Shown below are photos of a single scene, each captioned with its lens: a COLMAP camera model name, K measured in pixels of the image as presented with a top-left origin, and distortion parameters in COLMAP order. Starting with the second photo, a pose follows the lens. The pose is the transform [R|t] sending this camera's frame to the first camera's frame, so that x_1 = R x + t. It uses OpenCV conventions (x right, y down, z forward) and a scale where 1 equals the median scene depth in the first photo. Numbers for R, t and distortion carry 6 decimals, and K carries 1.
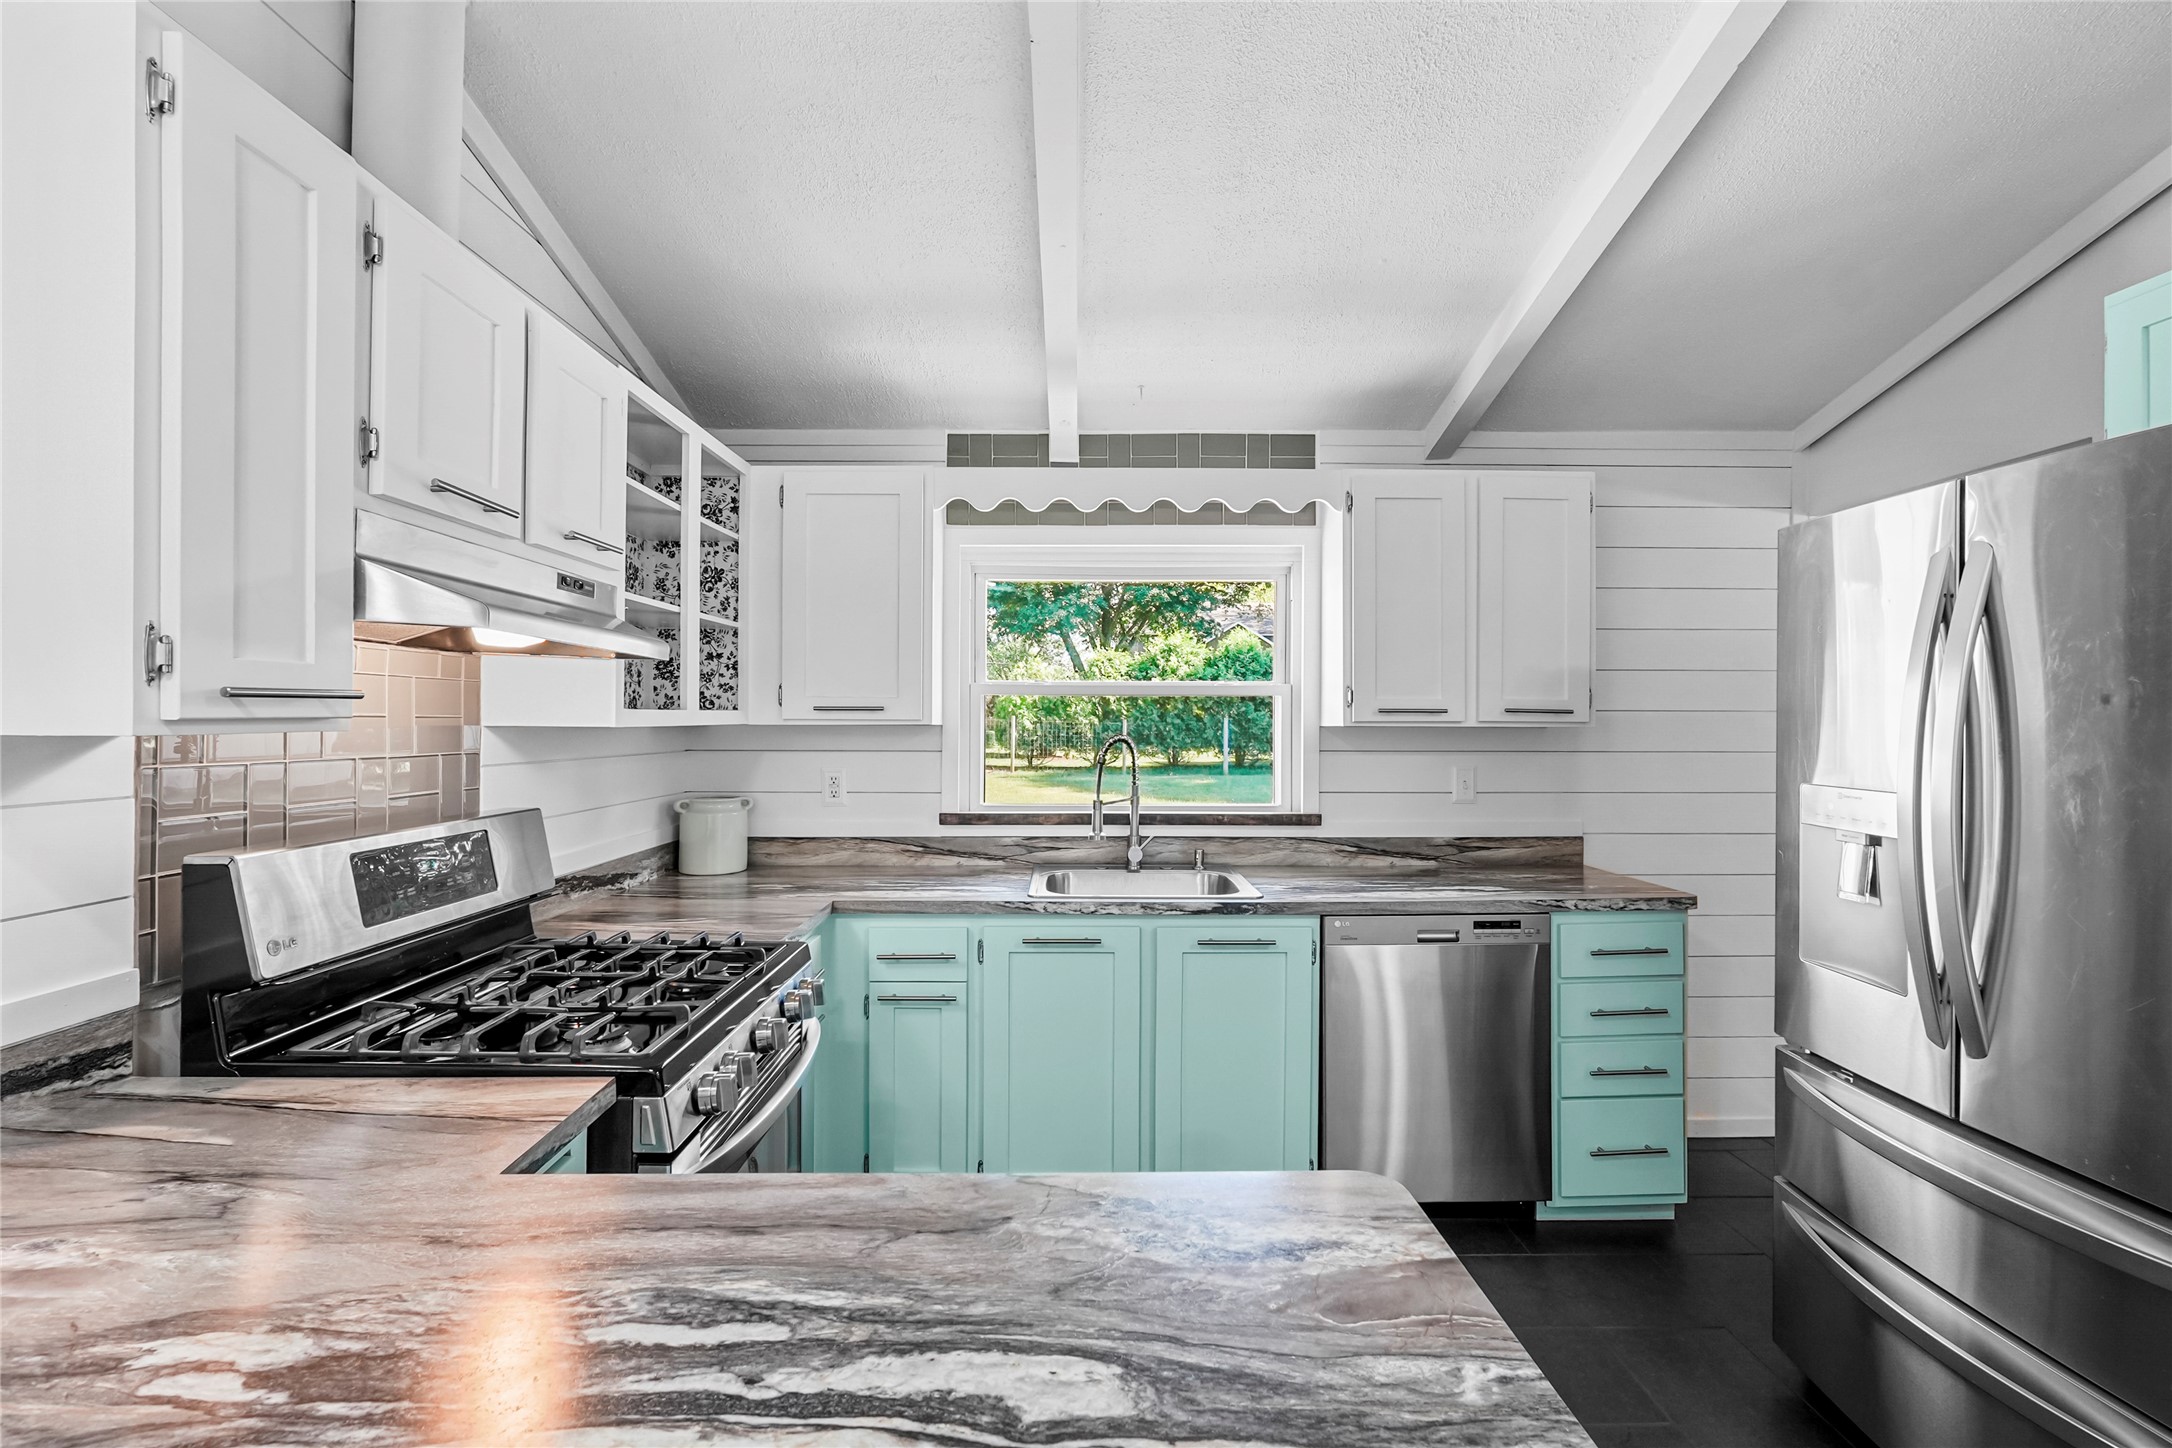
lens RADIAL K [[989.8, 0, 1091.2], [0, 989.8, 718.0], [0, 0, 1]] dist [-0.021889, 0.010796]
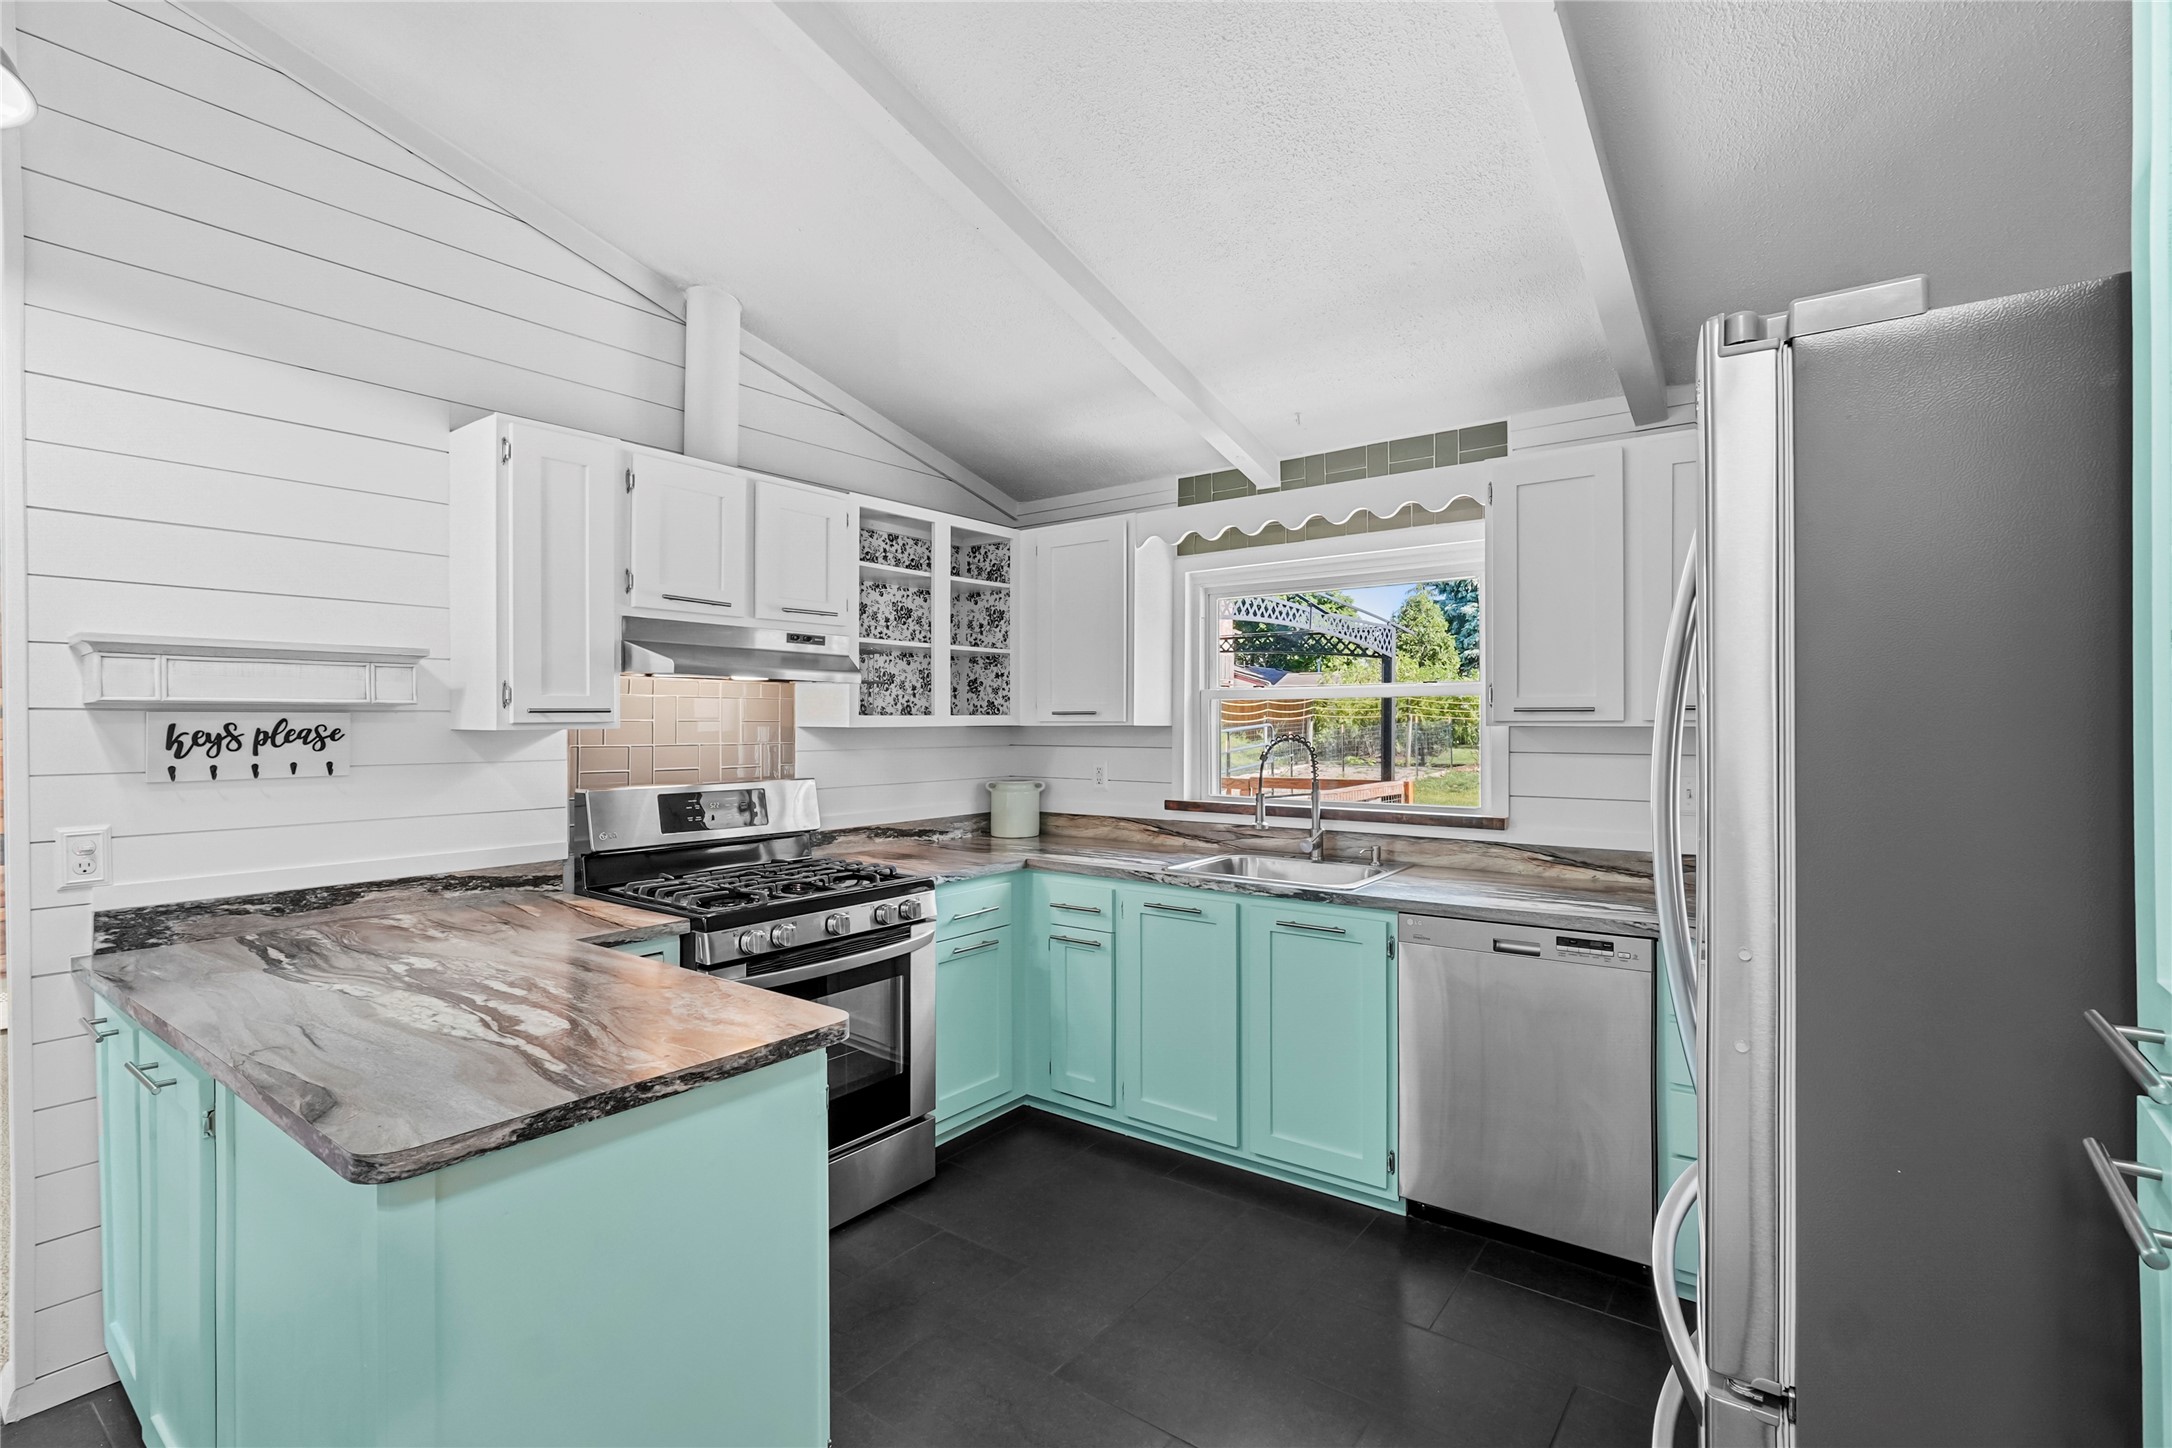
lens RADIAL K [[989.8, 0, 1091.2], [0, 989.8, 718.0], [0, 0, 1]] dist [-0.021889, 0.010796]
pose [[0.796075, -0.006346, -0.605164, 0.503103], [0.005334, 0.999980, -0.003470, 0.001275], [0.605174, -0.000465, 0.796093, -0.002263]]
